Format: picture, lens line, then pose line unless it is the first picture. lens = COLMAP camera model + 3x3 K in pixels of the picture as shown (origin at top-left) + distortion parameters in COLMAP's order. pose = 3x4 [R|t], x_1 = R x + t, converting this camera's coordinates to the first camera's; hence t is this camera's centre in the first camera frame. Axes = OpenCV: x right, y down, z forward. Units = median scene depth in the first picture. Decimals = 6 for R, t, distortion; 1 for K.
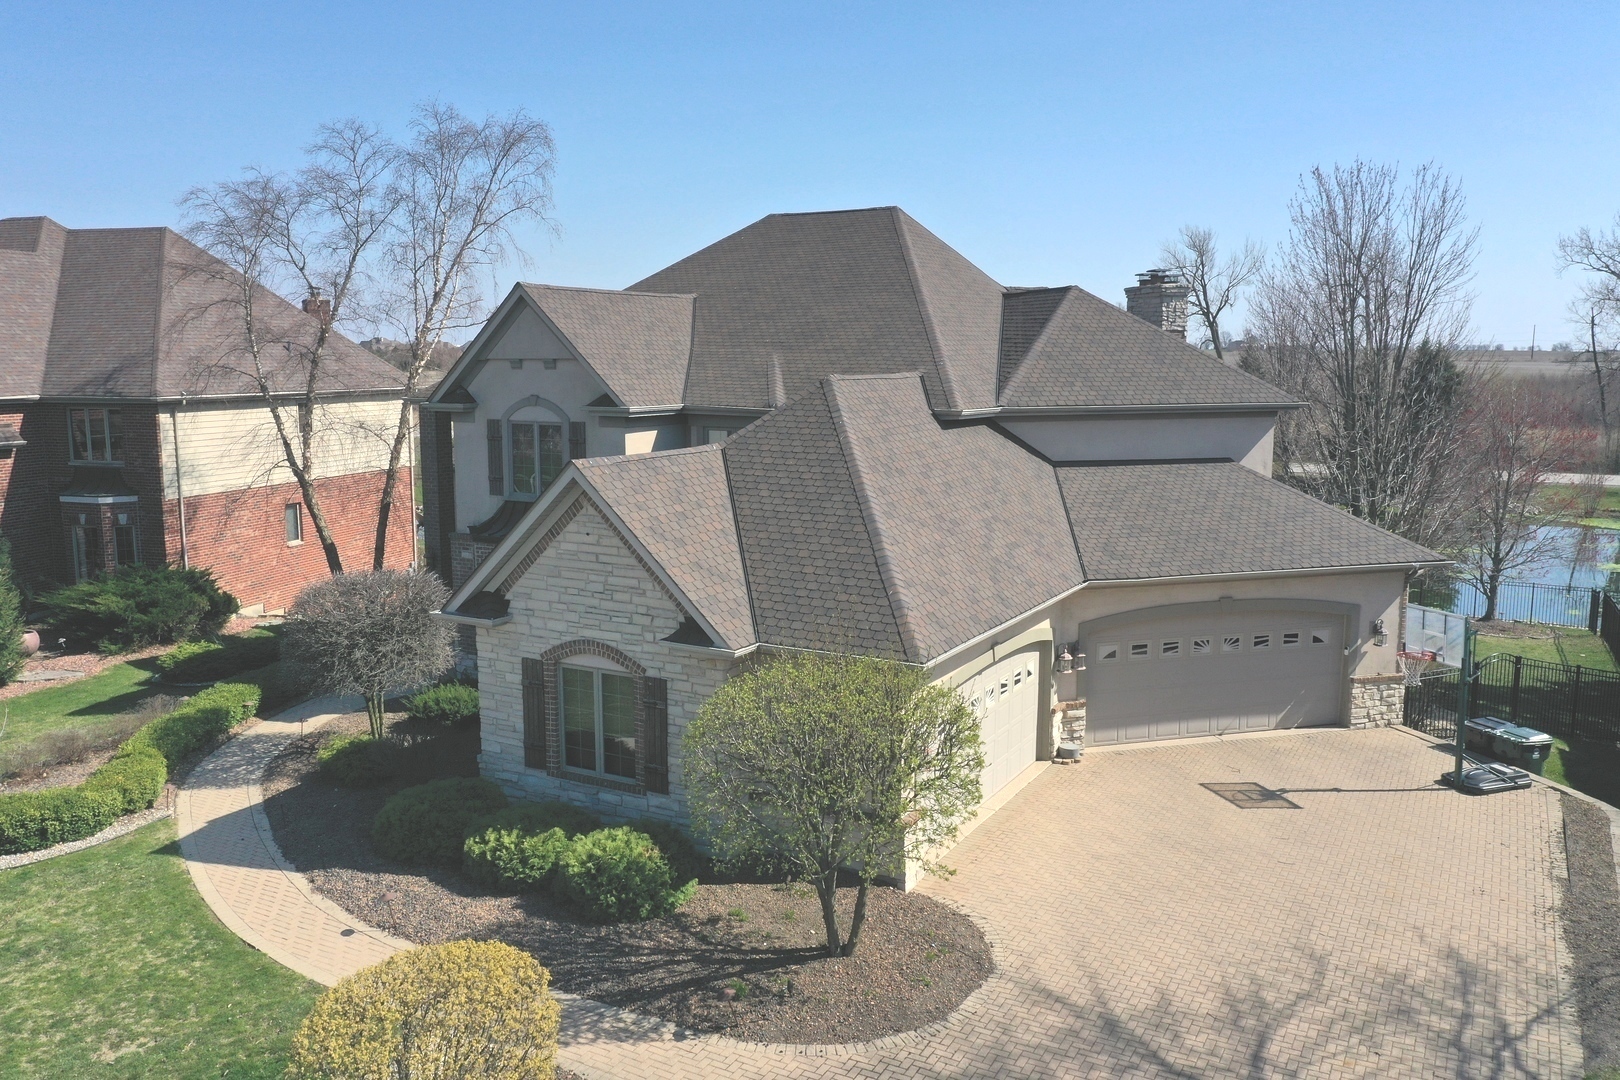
lens RADIAL K [[1273.2, 0, 810.0], [0, 1273.2, 540.0], [0, 0, 1]] dist [-0.011367, -0.002240]
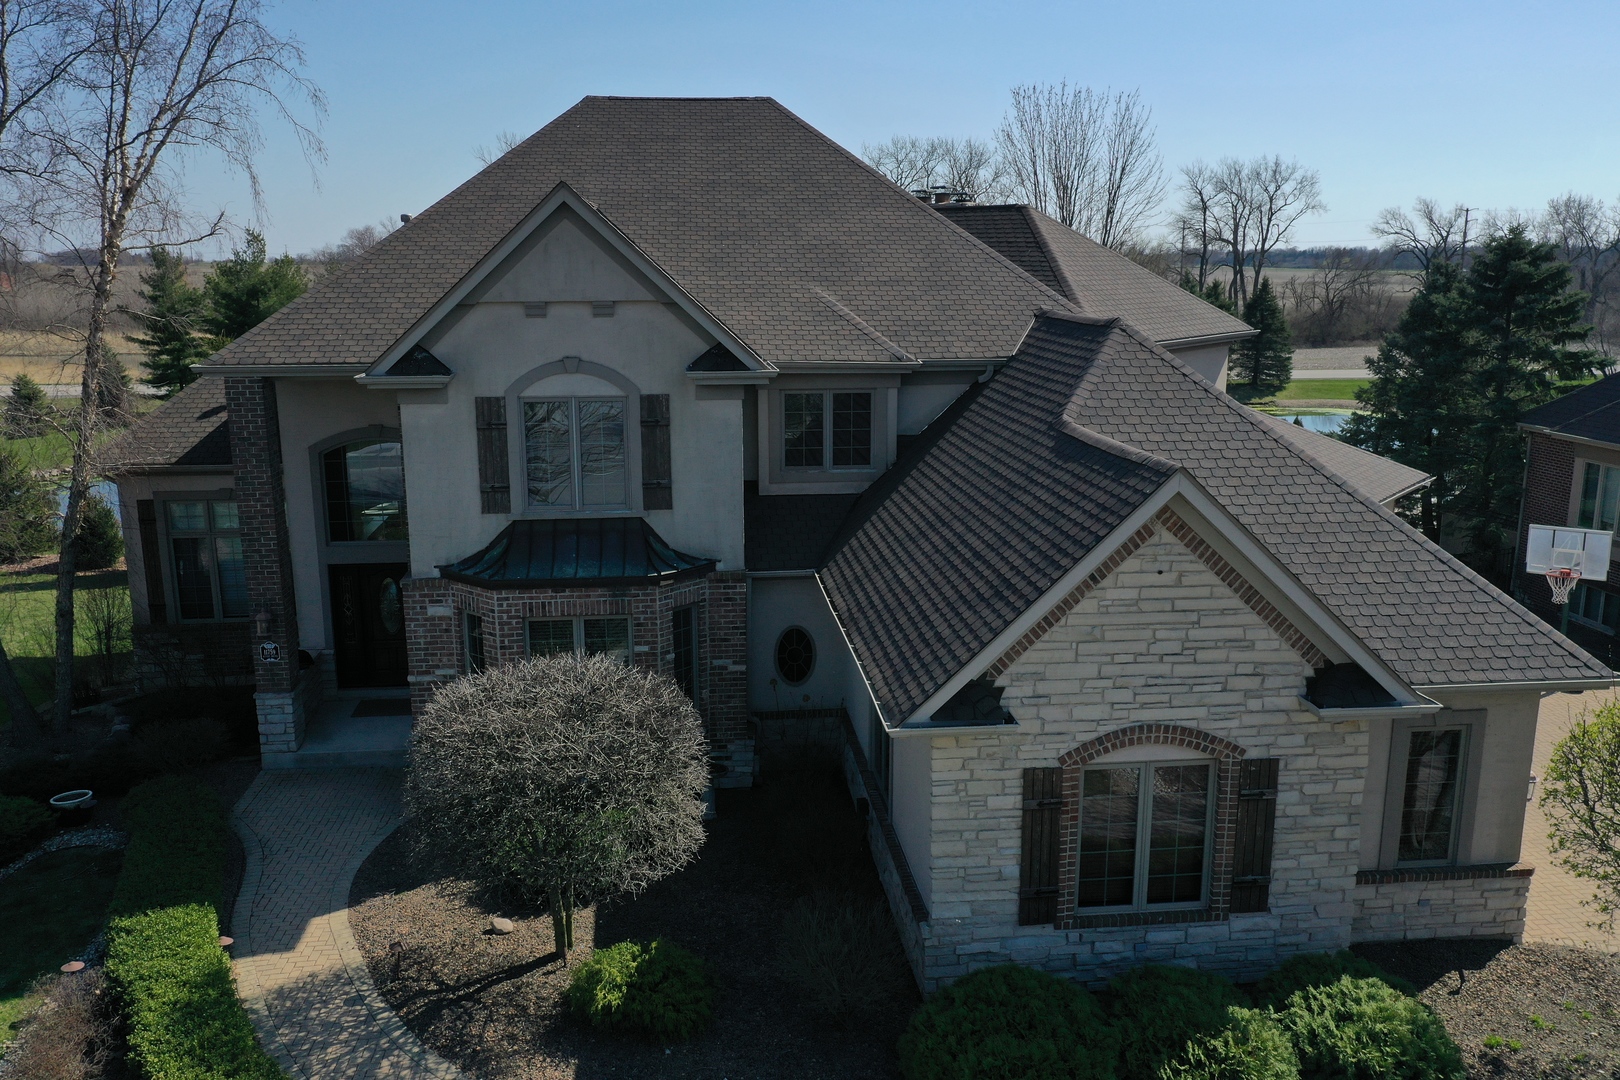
lens RADIAL K [[1273.2, 0, 810.0], [0, 1273.2, 540.0], [0, 0, 1]] dist [-0.011367, -0.002240]
pose [[0.822251, -0.123318, 0.555604, -0.679438], [0.086102, 0.991960, 0.092744, -0.097214], [-0.562574, -0.028420, 0.826258, 0.531172]]
